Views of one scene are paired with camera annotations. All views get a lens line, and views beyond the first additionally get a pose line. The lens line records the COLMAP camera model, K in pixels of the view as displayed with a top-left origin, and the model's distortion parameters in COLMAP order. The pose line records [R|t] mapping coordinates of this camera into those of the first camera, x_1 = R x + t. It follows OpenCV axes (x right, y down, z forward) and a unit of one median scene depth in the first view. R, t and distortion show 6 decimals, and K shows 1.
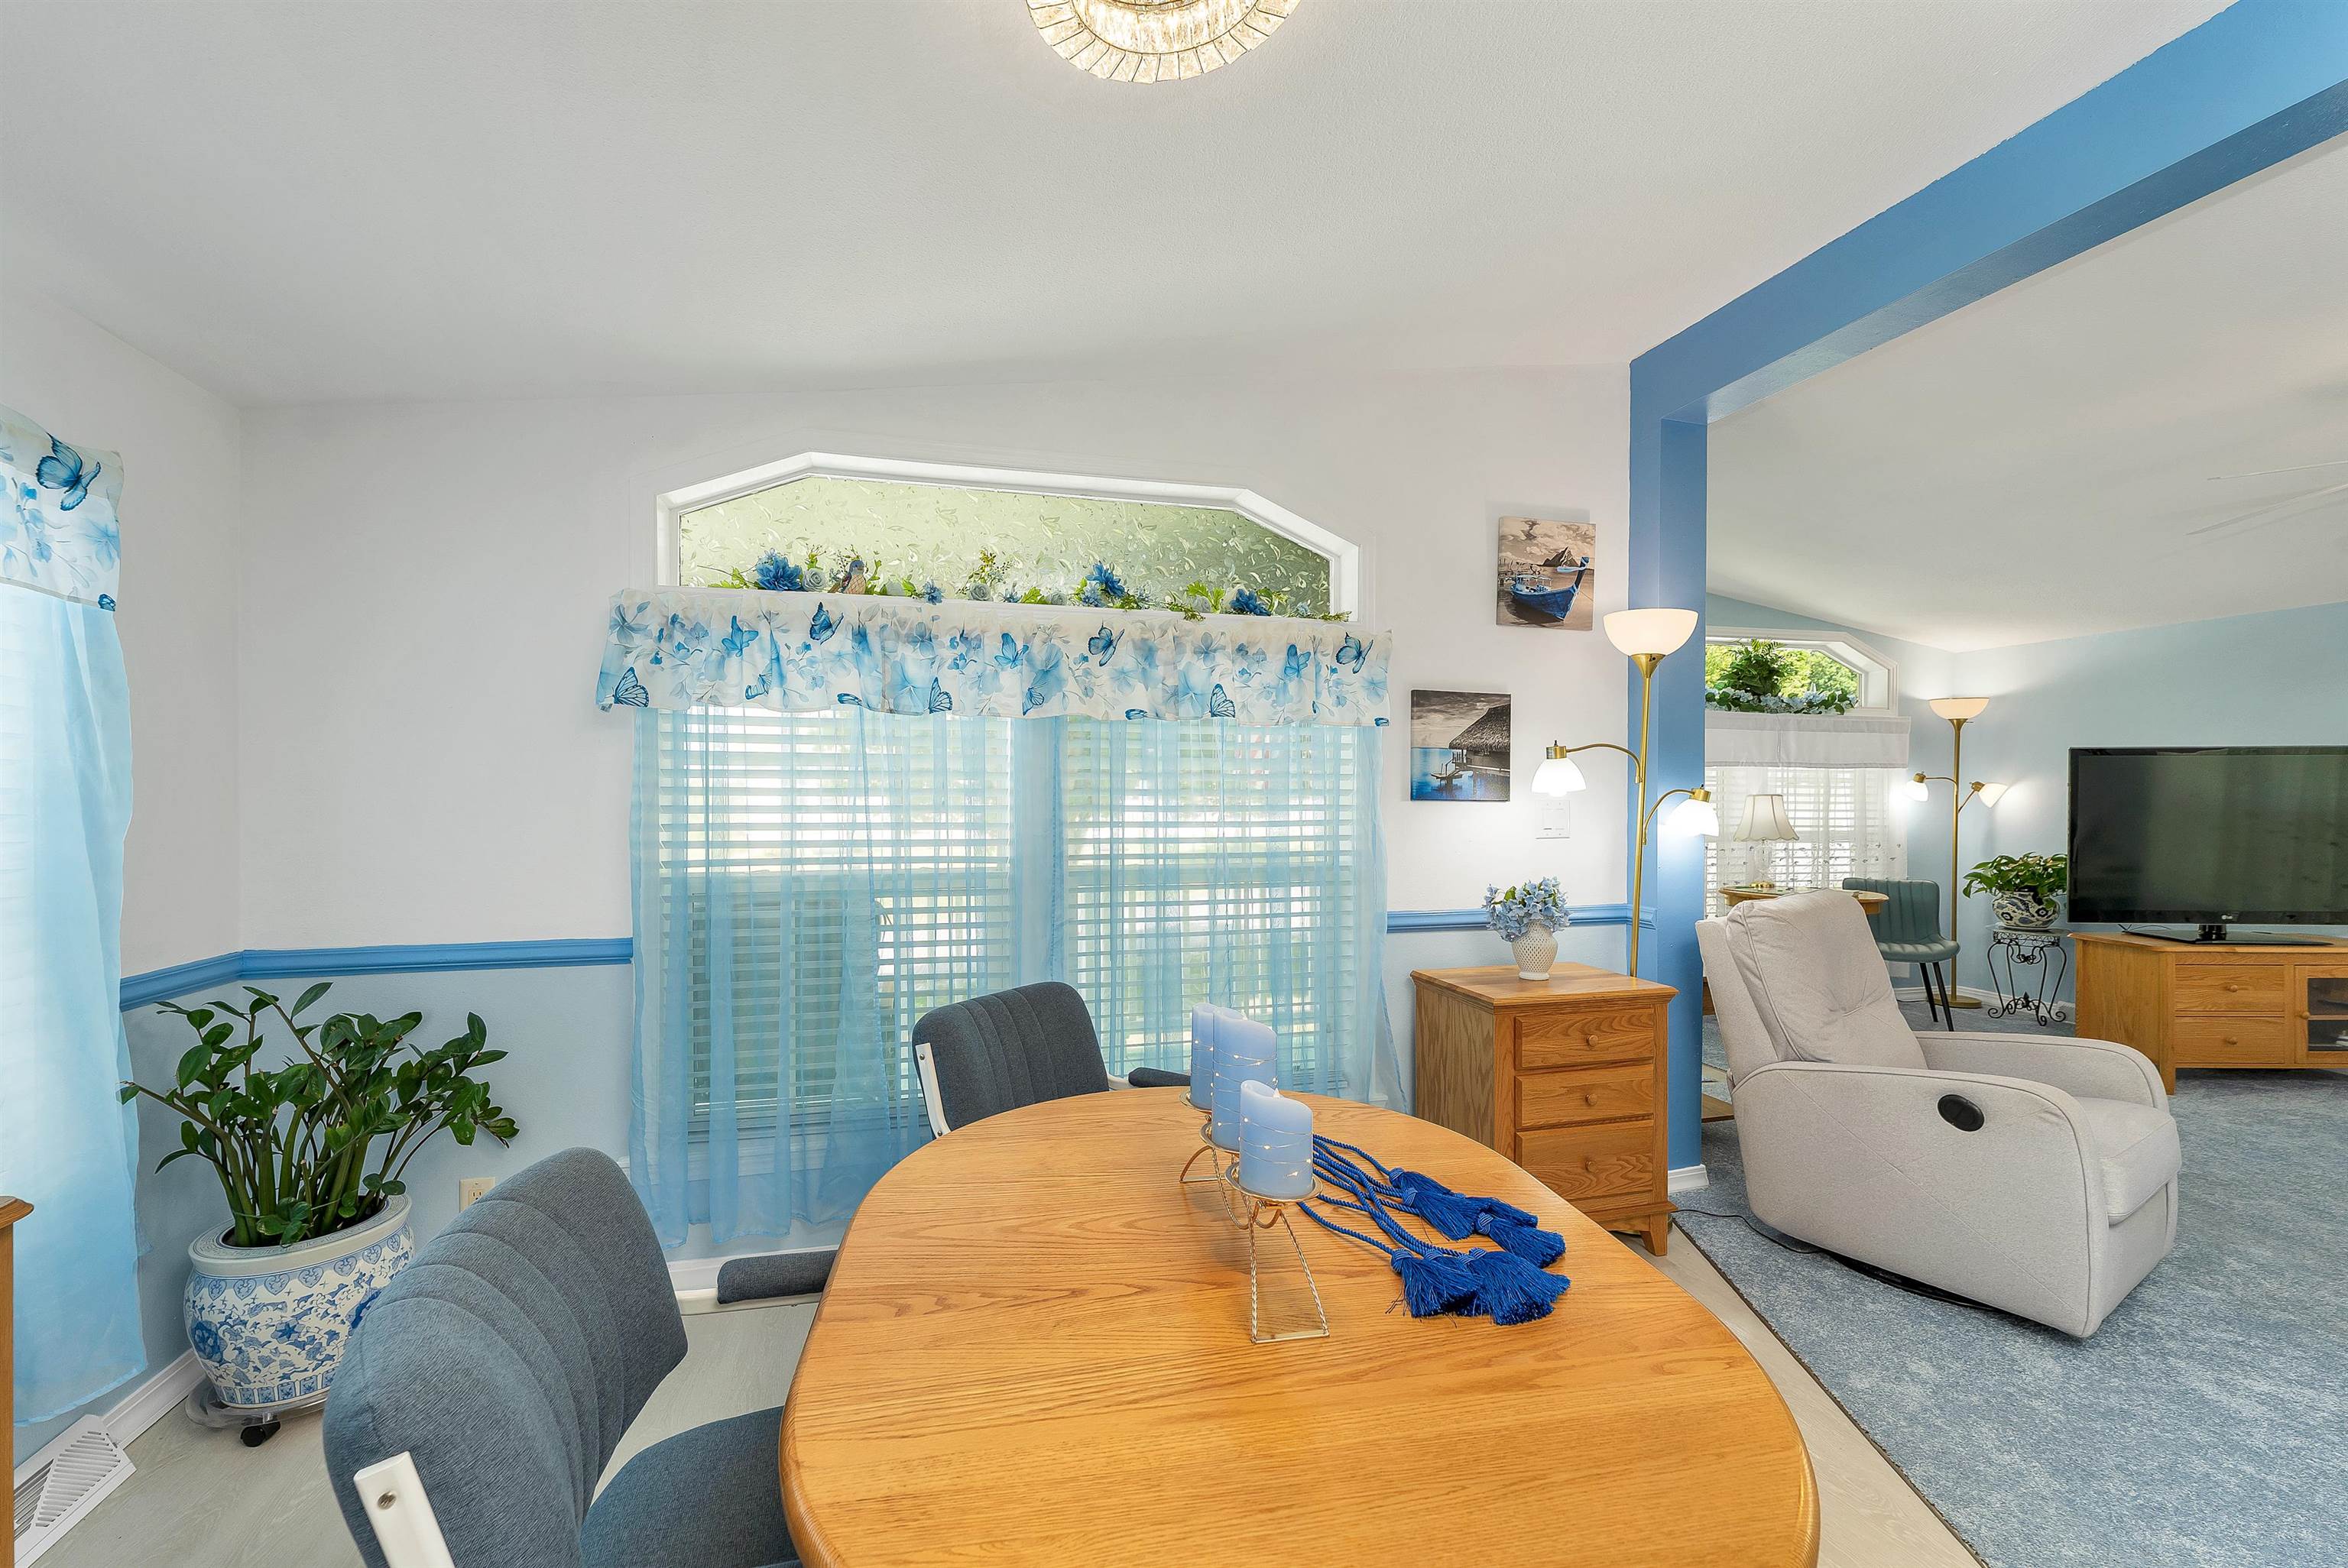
lens RADIAL K [[974.2, 0, 1162.0], [0, 974.2, 792.7], [0, 0, 1]] dist [0.002278, -0.001272]
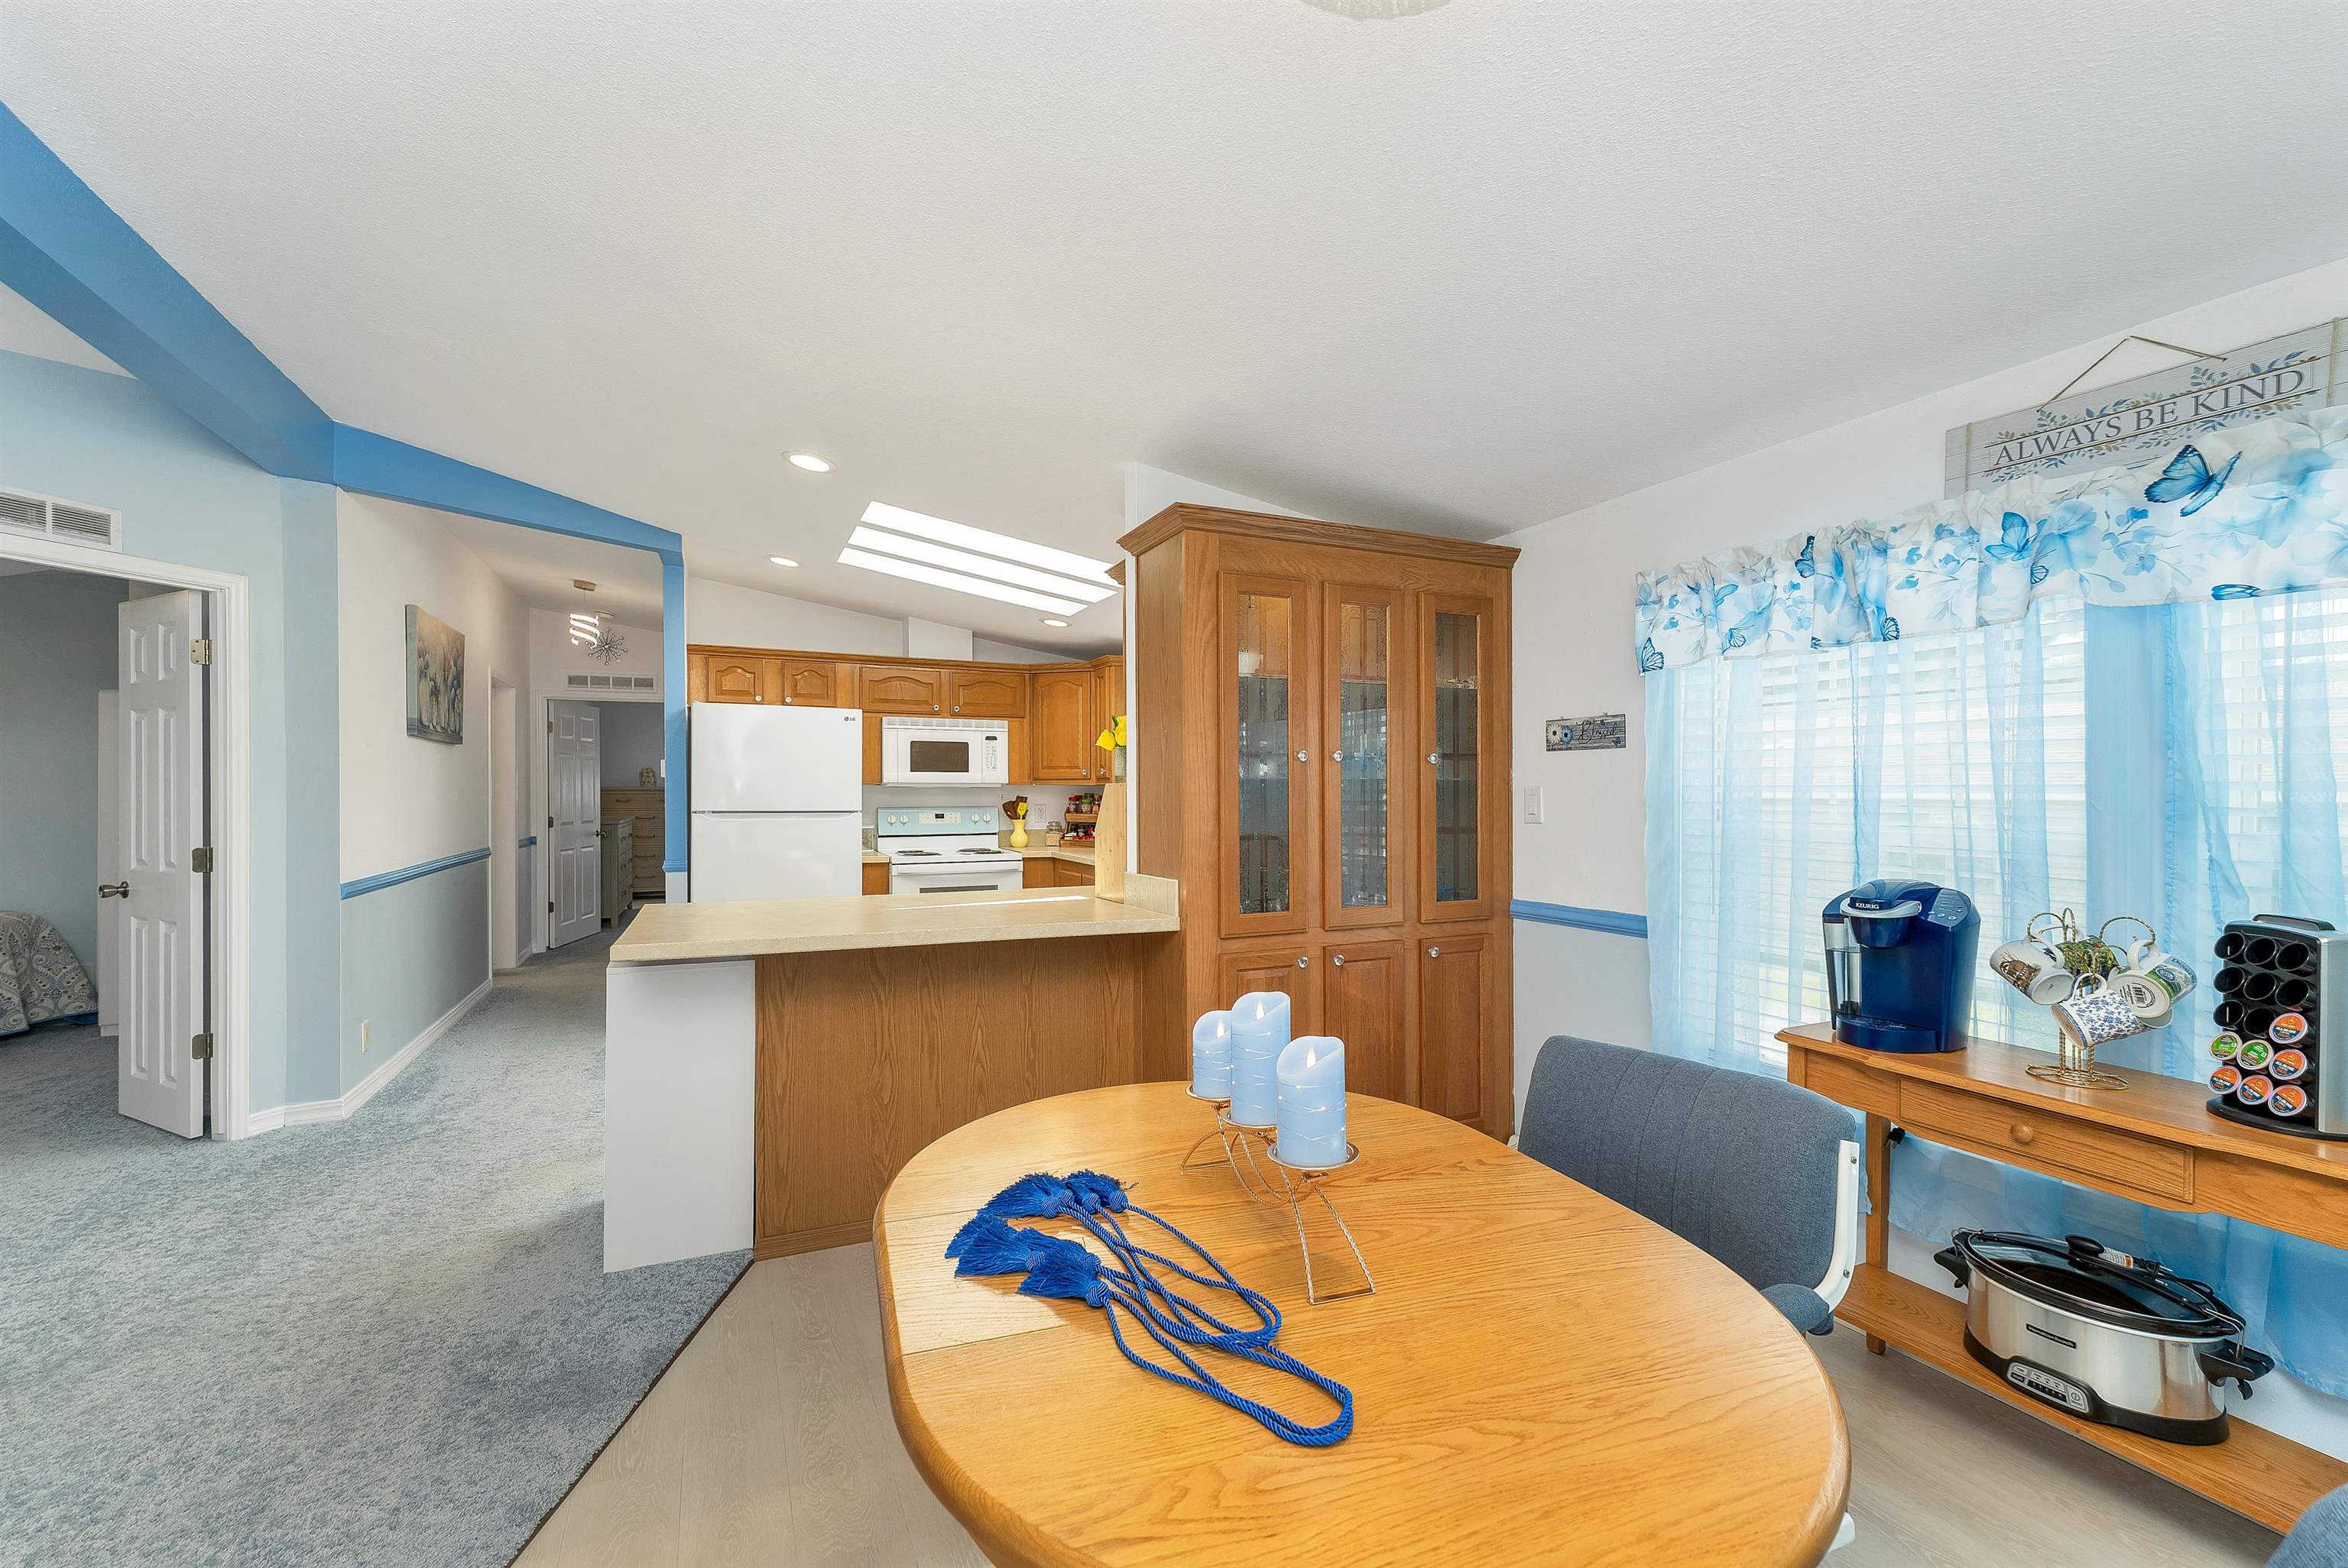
lens RADIAL K [[974.2, 0, 1157.1], [0, 974.2, 799.4], [0, 0, 1]] dist [0.002278, -0.001272]
pose [[-0.985624, 0.001435, -0.168946, 0.153903], [-0.000656, 0.999924, 0.012320, -0.000658], [0.168951, 0.012254, -0.985548, 0.832614]]
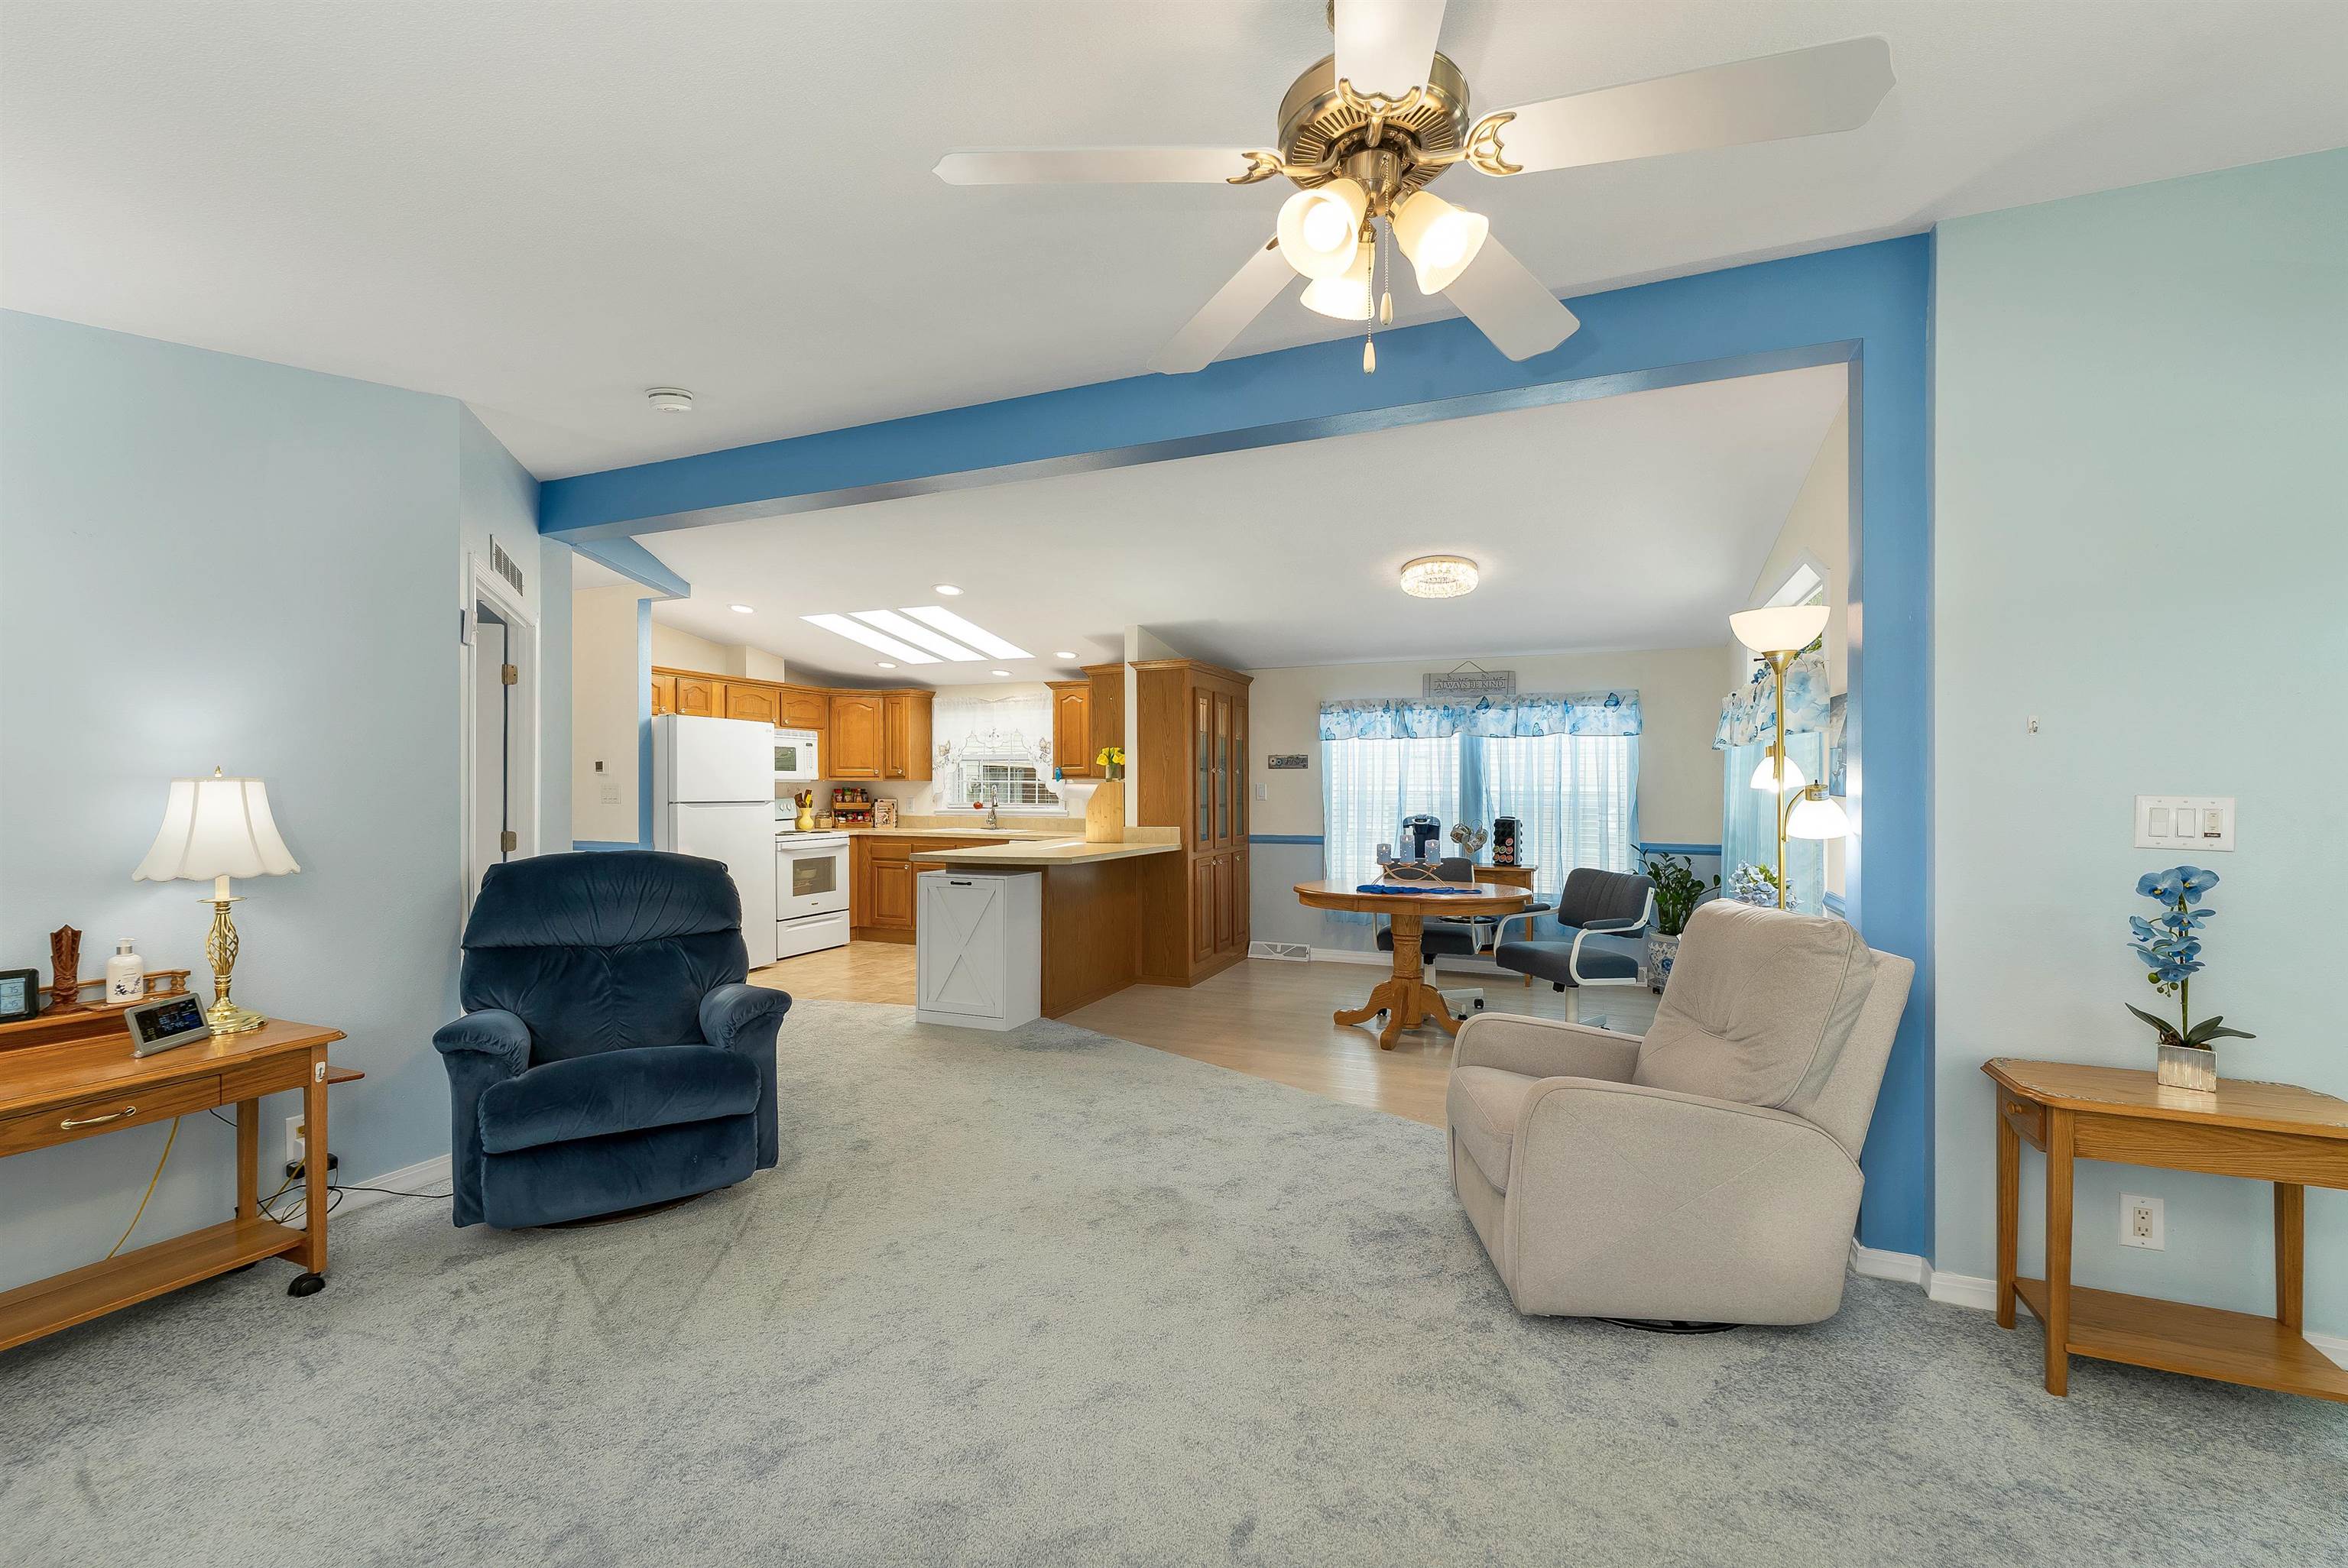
lens RADIAL K [[974.2, 0, 1166.4], [0, 974.2, 791.4], [0, 0, 1]] dist [0.002278, -0.001272]
pose [[-0.619880, 0.005386, -0.784678, 1.796569], [-0.003180, 0.999951, 0.009375, -0.005448], [0.784690, 0.008307, -0.619832, 1.206515]]
